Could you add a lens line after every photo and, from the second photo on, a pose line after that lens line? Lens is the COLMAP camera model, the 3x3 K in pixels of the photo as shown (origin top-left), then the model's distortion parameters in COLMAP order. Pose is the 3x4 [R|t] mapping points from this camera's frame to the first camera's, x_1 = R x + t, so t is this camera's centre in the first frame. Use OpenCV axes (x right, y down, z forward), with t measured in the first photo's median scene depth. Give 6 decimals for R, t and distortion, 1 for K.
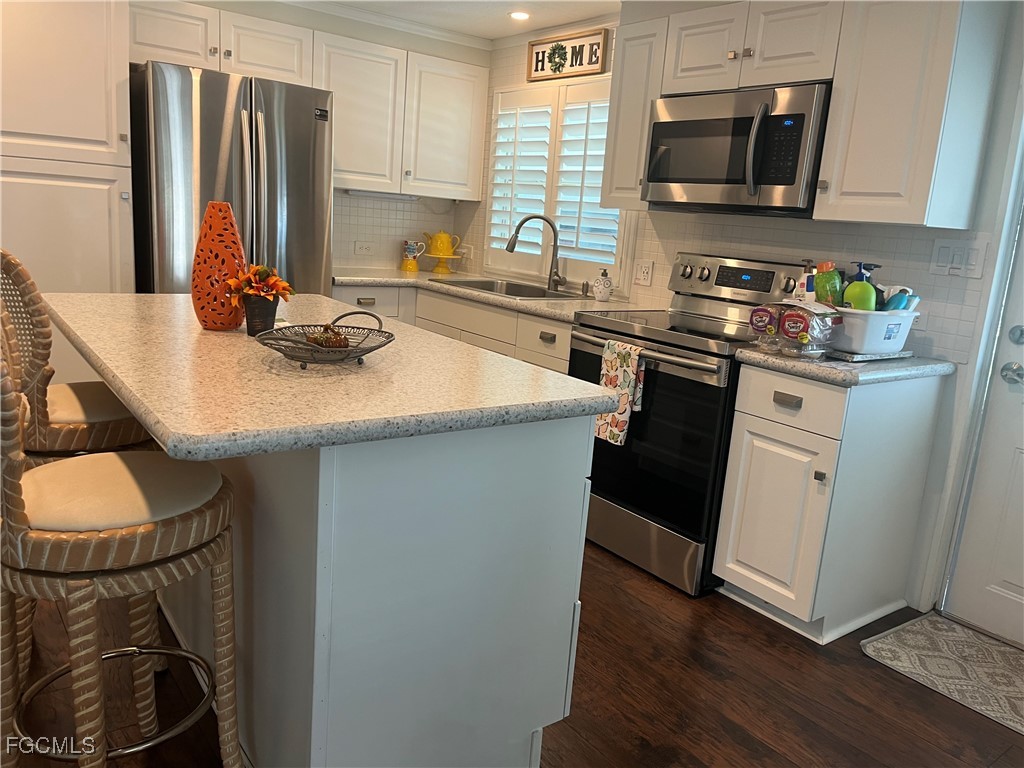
lens RADIAL K [[777.7, 0, 530.2], [0, 777.7, 384.5], [0, 0, 1]] dist [0.048663, -0.071463]
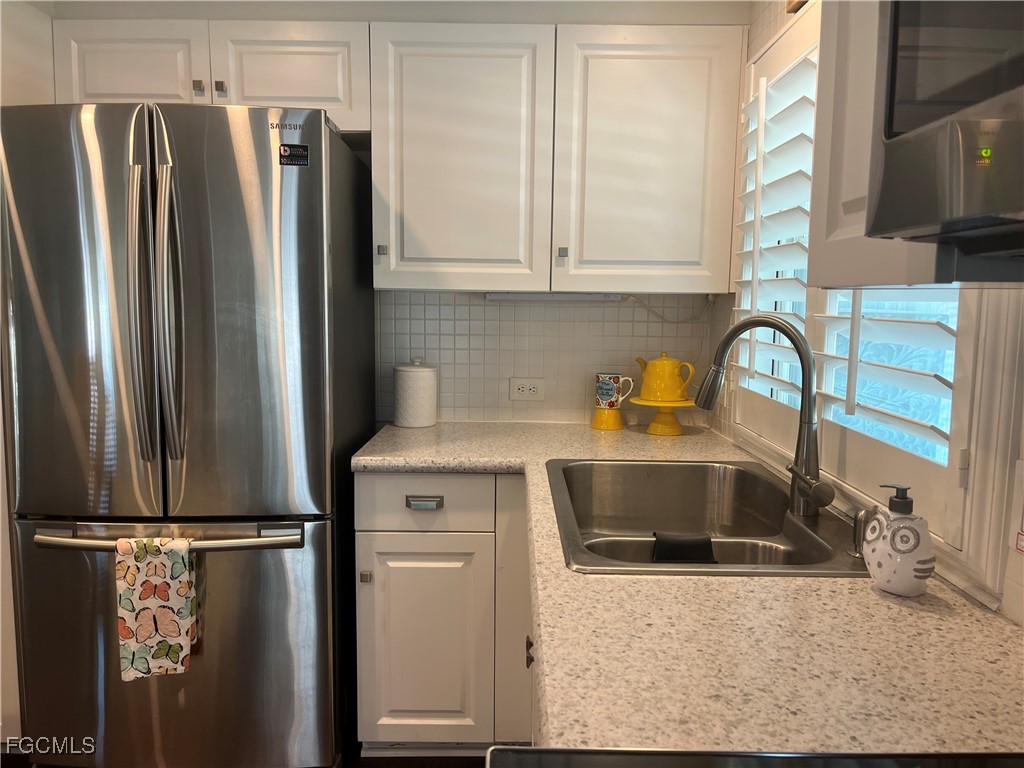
lens RADIAL K [[777.7, 0, 514.7], [0, 777.7, 393.6], [0, 0, 1]] dist [0.048663, -0.071463]
pose [[0.785483, 0.004997, -0.618864, 0.170096], [-0.079724, 0.992453, -0.093174, -0.148630], [0.613727, 0.122525, 0.779953, 0.695384]]
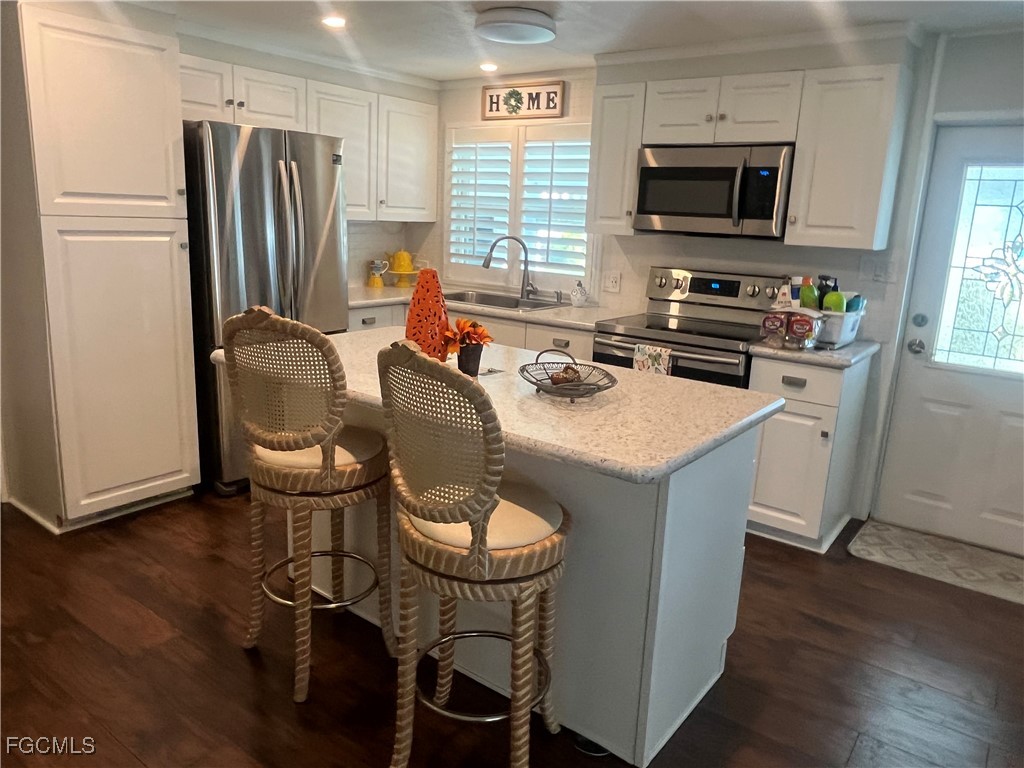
lens RADIAL K [[726.0, 0, 512.3], [0, 726.0, 384.0], [0, 0, 1]] dist [-0.018463, 0.006213]
pose [[0.963937, -0.096658, 0.247957, -0.308830], [0.087452, 0.995016, 0.047902, -0.053443], [-0.251351, -0.024490, 0.967586, -0.067674]]
